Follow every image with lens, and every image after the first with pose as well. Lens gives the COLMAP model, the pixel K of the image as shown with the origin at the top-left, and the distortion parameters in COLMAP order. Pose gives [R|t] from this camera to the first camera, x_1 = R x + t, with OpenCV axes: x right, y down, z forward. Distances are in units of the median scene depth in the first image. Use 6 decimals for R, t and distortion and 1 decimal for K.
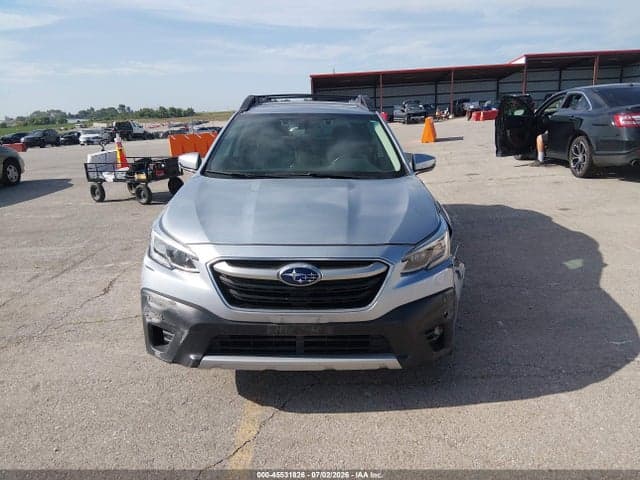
lens RADIAL K [[485.3, 0, 320.0], [0, 485.3, 240.0], [0, 0, 1]] dist [0.087875, -0.139677]
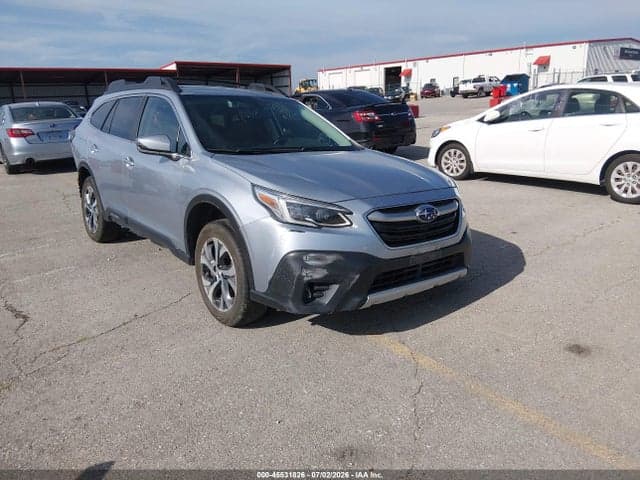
lens RADIAL K [[485.3, 0, 320.0], [0, 485.3, 240.0], [0, 0, 1]] dist [0.087875, -0.139677]
pose [[0.782228, -0.143368, 0.606272, -1.013701], [0.148788, 0.987991, 0.041665, 0.043618], [-0.604964, 0.057615, 0.794165, 0.147265]]
